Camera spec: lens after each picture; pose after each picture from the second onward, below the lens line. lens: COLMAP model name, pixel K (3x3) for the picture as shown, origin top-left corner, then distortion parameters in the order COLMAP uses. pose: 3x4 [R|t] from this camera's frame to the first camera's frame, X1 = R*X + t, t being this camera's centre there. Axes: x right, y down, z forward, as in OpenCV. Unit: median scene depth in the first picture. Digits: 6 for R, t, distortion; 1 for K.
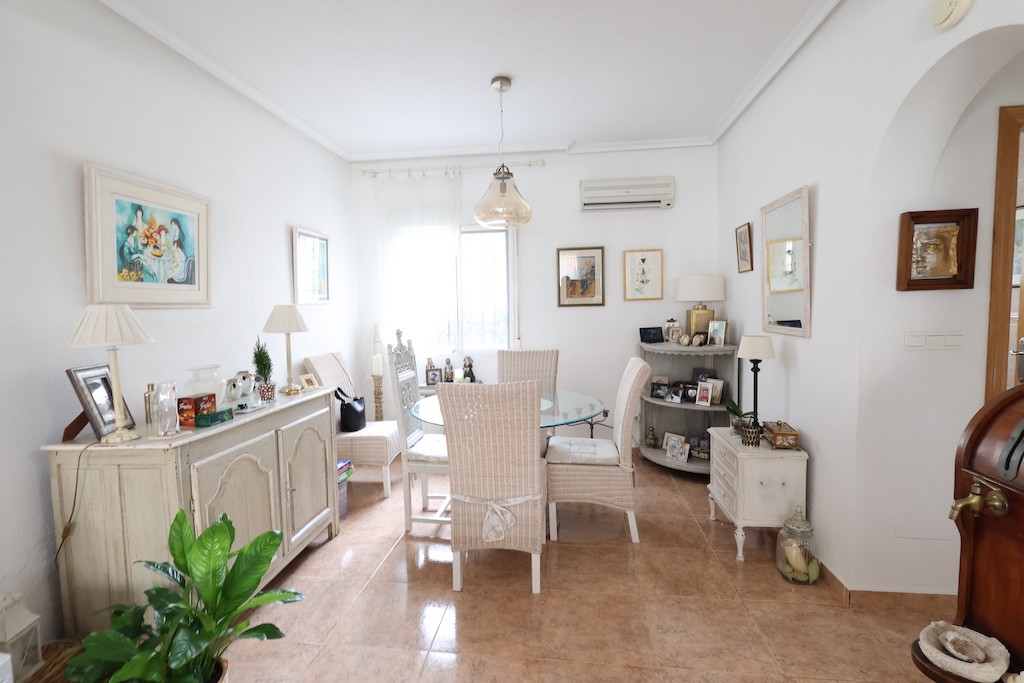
lens RADIAL K [[476.4, 0, 514.2], [0, 476.4, 342.3], [0, 0, 1]] dist [0.001482, 0.002284]
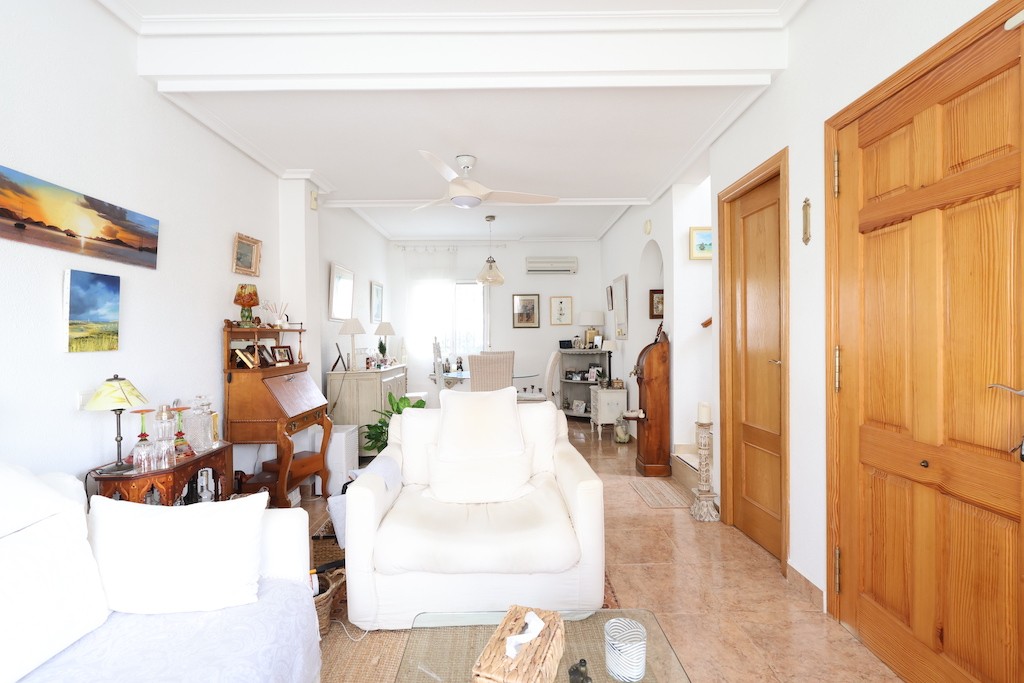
lens RADIAL K [[476.4, 0, 517.1], [0, 476.4, 340.3], [0, 0, 1]] dist [0.001482, 0.002284]
pose [[0.990683, 0.011668, 0.135684, -0.133944], [-0.001600, 0.997251, -0.074078, 0.102802], [-0.136175, 0.073171, 0.987979, -0.741401]]
